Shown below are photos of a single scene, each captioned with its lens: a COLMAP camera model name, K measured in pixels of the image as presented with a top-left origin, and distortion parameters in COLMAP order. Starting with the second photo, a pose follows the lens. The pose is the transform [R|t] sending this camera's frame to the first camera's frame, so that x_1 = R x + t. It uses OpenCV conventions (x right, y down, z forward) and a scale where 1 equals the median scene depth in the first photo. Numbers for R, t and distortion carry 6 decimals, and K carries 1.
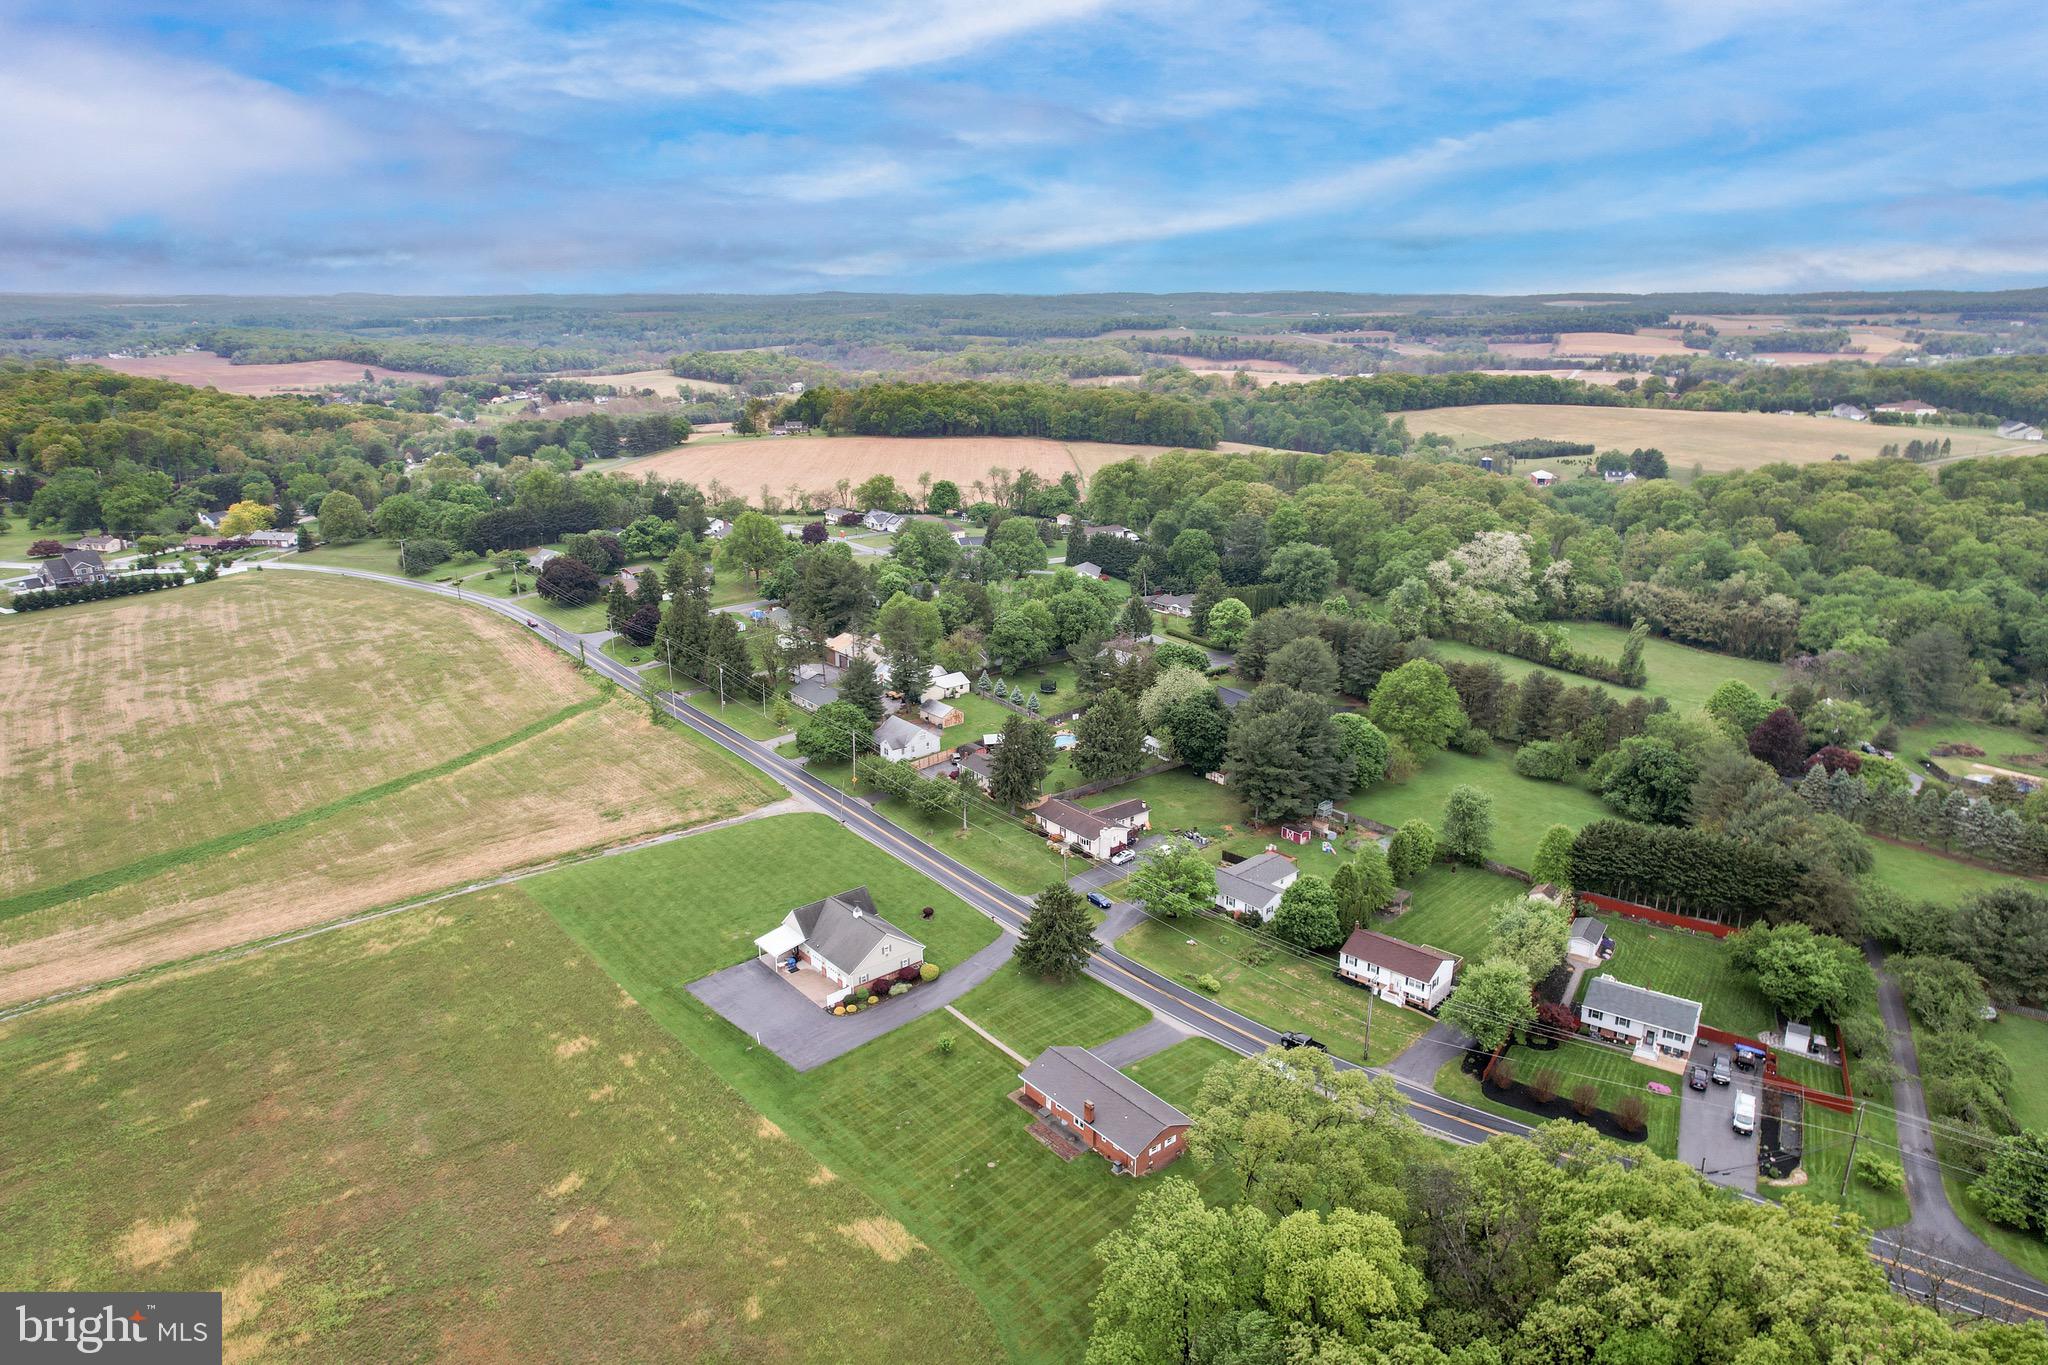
lens RADIAL K [[1315.5, 0, 1024.0], [0, 1315.5, 682.5], [0, 0, 1]] dist [-0.052662, 0.060990]
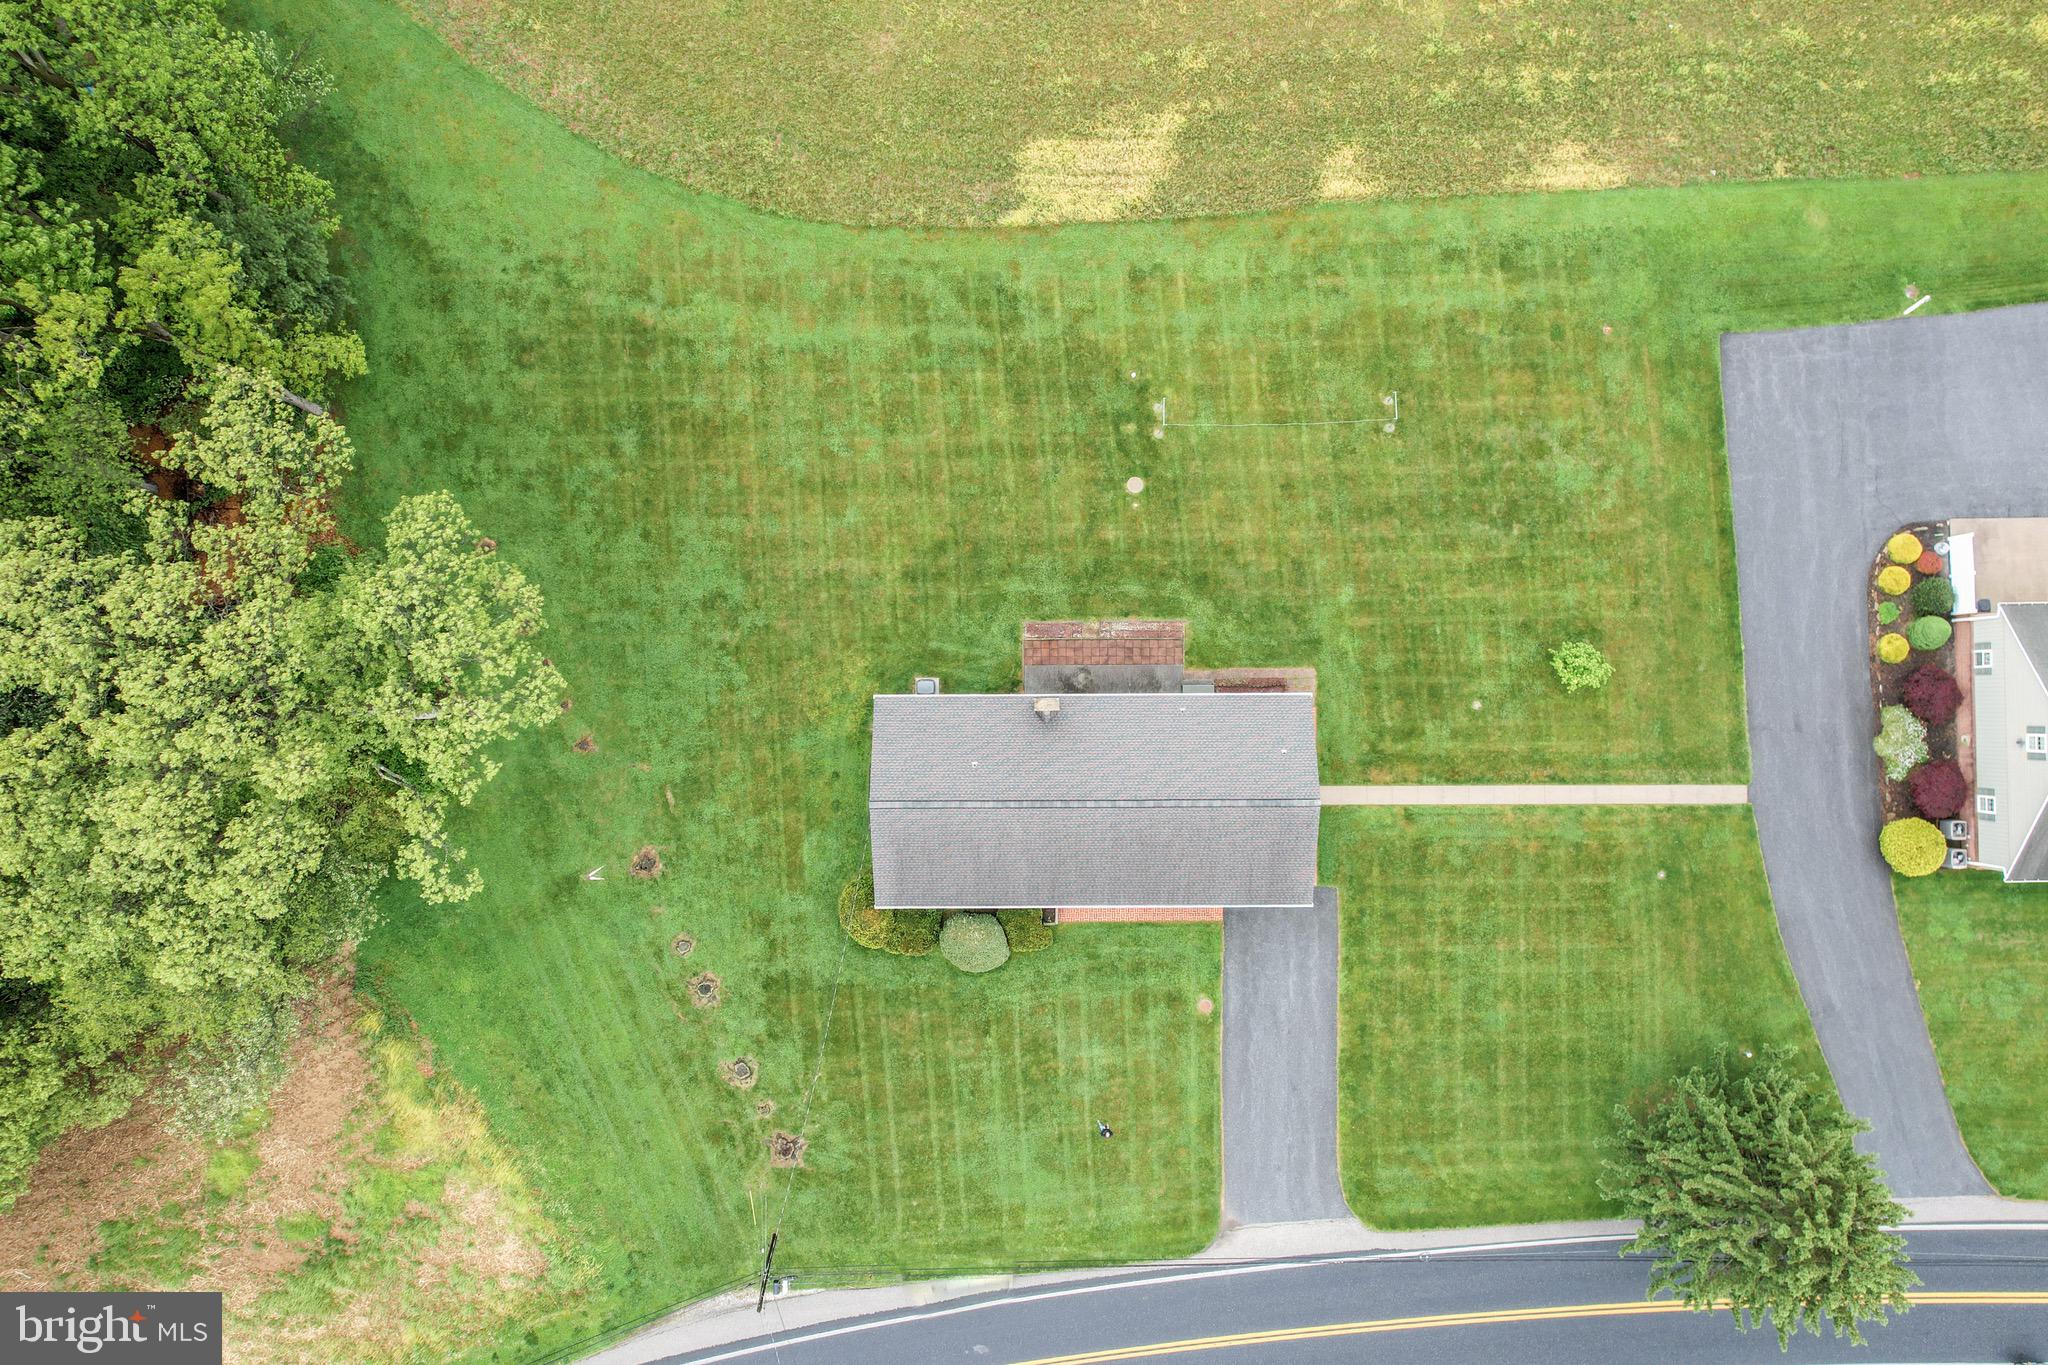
lens RADIAL K [[1322.2, 0, 1032.4], [0, 1322.2, 687.8], [0, 0, 1]] dist [-0.080527, 0.074393]
pose [[-0.625483, 0.780210, -0.006561, 0.031093], [-0.226494, -0.173518, 0.958432, -0.032603], [0.746640, 0.600969, 0.285246, 0.536710]]
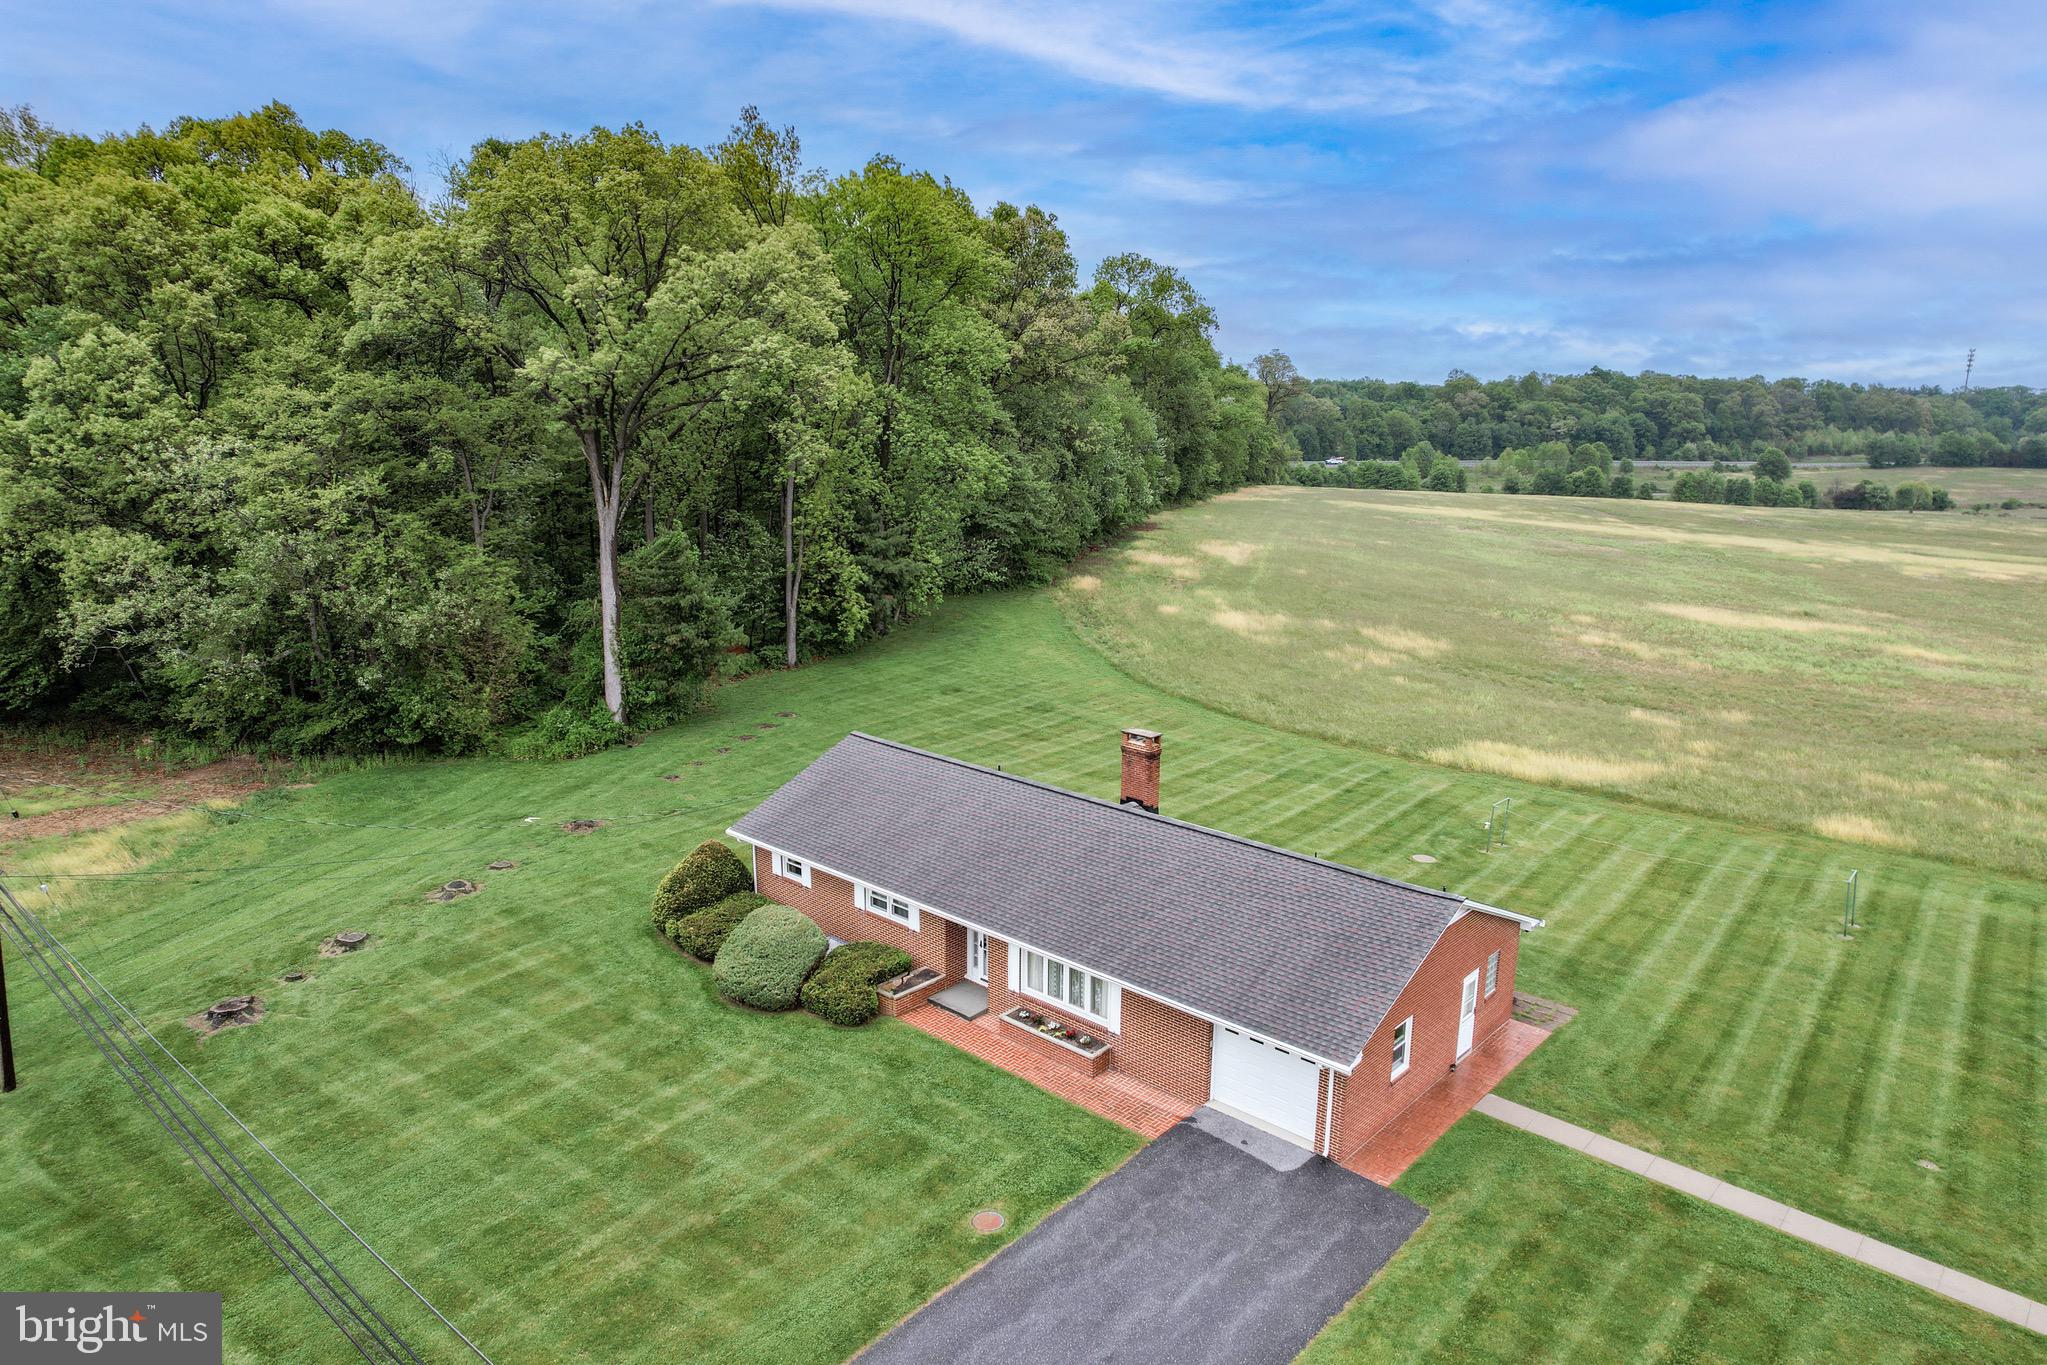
lens RADIAL K [[1321.6, 0, 1031.9], [0, 1321.6, 687.8], [0, 0, 1]] dist [-0.080527, 0.074393]
pose [[-0.987465, 0.031901, -0.154580, 0.068347], [-0.051132, 0.861895, 0.504502, 0.109958], [0.149326, 0.506082, -0.849460, 0.741276]]
